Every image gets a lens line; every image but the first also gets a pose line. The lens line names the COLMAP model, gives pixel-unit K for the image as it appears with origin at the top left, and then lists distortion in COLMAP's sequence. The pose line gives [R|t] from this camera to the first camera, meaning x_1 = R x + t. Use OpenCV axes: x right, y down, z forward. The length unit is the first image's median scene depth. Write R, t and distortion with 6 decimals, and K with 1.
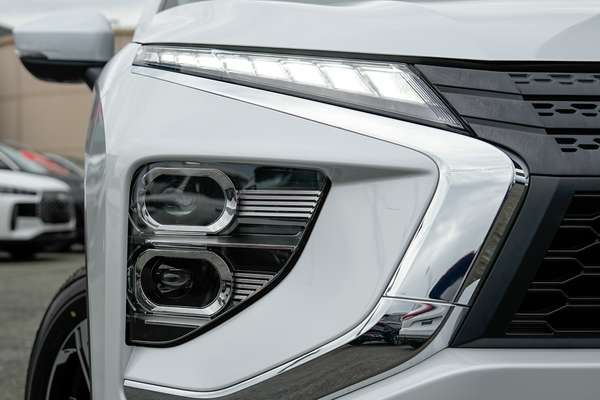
lens RADIAL K [[810.3, 0, 300.3], [0, 810.3, 200.4], [0, 0, 1]] dist [0.013719, 0.000000]
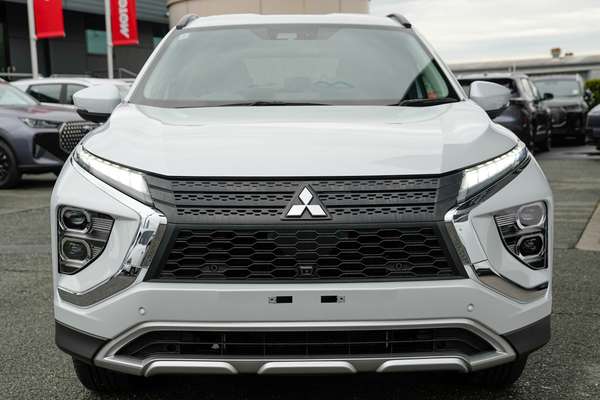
lens RADIAL K [[810.3, 0, 299.7], [0, 810.3, 199.8], [0, 0, 1]] dist [0.013719, 0.000000]
pose [[0.970945, 0.029468, -0.237481, 1.272277], [-0.003697, 0.994118, 0.108241, -0.378573], [0.239273, -0.104218, 0.965343, -1.454259]]
